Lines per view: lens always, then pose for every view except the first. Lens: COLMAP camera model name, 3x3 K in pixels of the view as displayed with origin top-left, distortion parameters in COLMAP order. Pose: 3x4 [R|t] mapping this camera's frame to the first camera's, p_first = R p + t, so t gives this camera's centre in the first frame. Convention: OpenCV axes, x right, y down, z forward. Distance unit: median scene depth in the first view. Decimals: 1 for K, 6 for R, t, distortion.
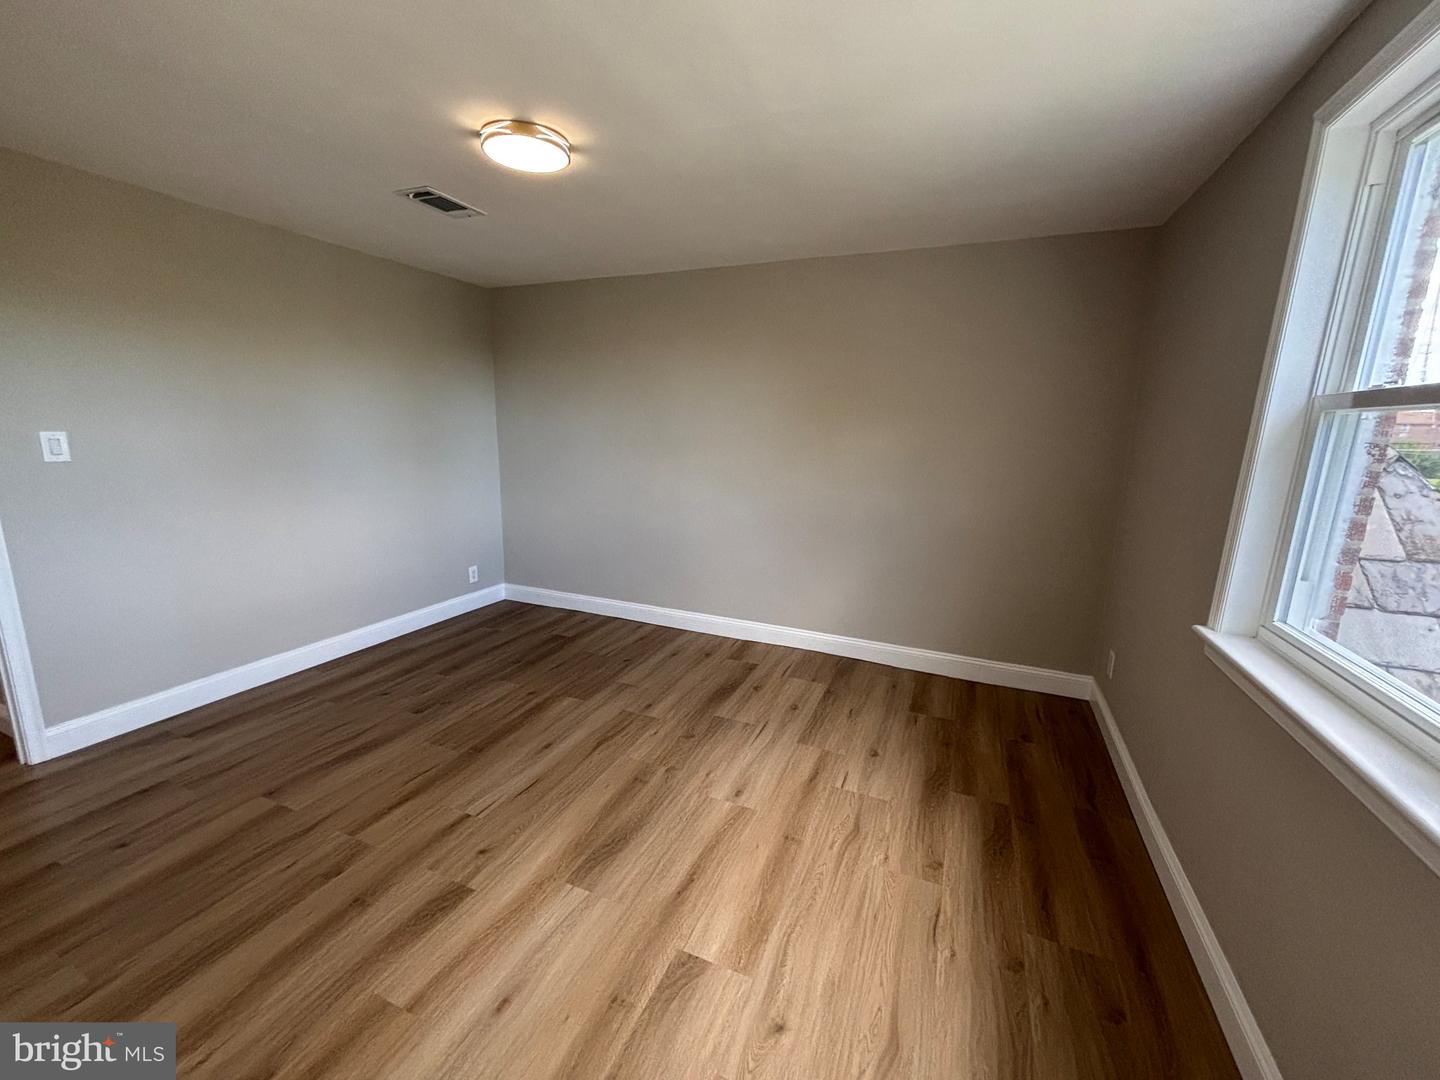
lens RADIAL K [[576.9, 0, 717.0], [0, 576.9, 546.7], [0, 0, 1]] dist [0.003235, -0.000464]
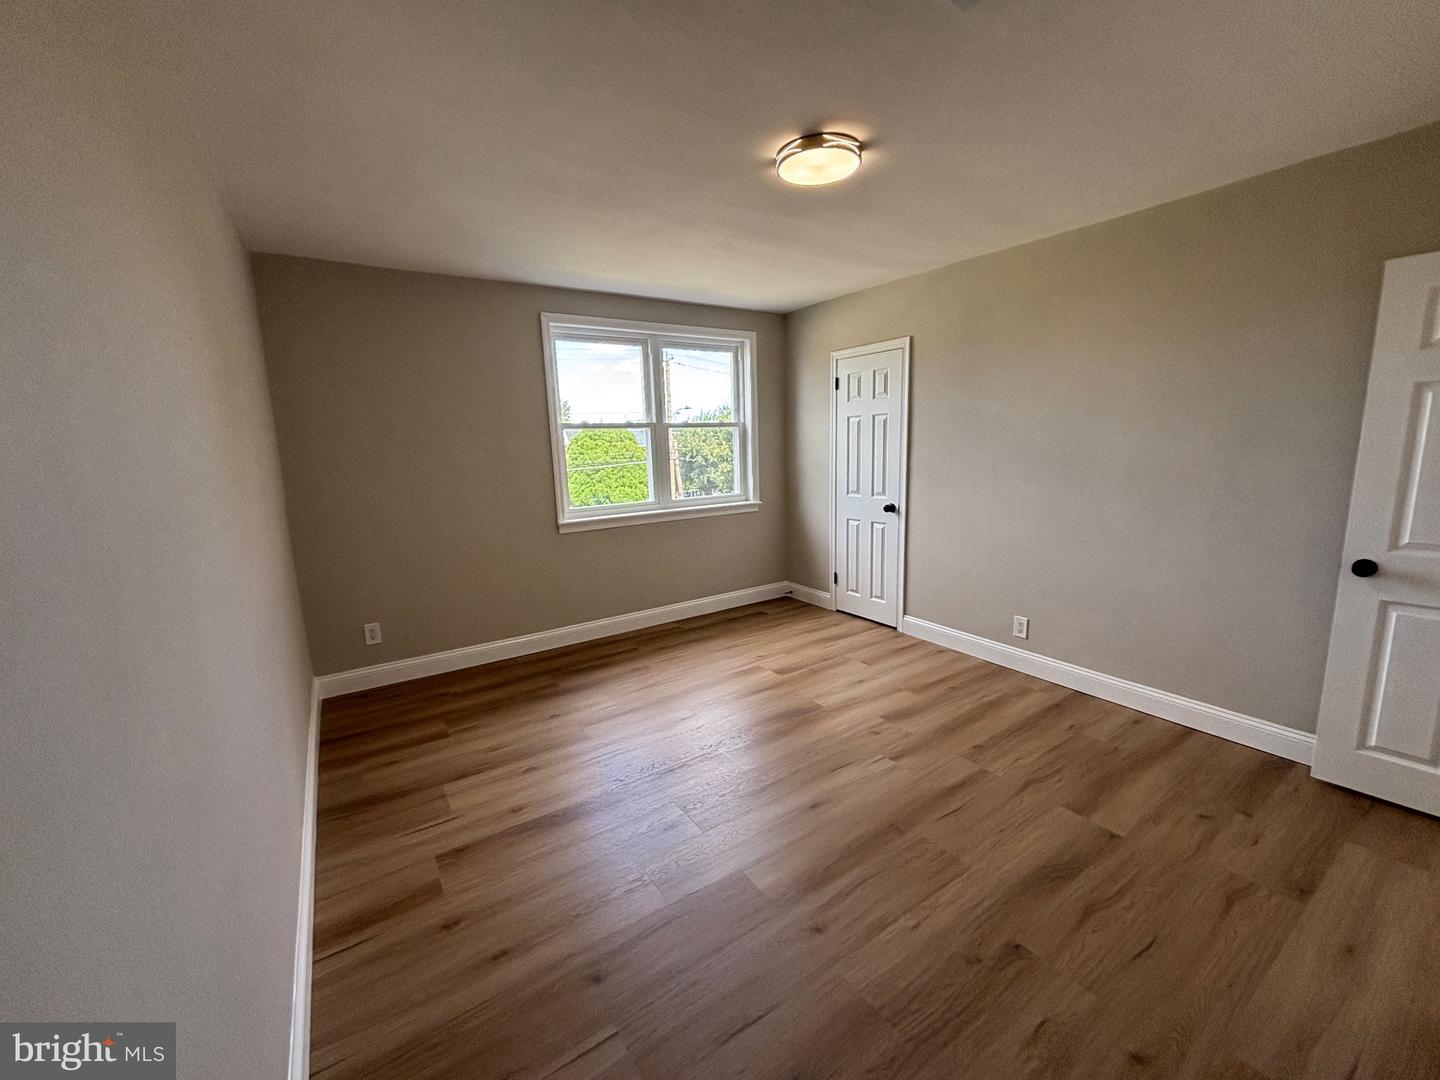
lens RADIAL K [[576.9, 0, 711.3], [0, 576.9, 541.0], [0, 0, 1]] dist [0.003235, -0.000464]
pose [[-0.834347, -0.095257, 0.542946, -0.714082], [0.122692, 0.928158, 0.351382, -0.412332], [-0.537411, 0.359790, -0.762719, 1.917426]]
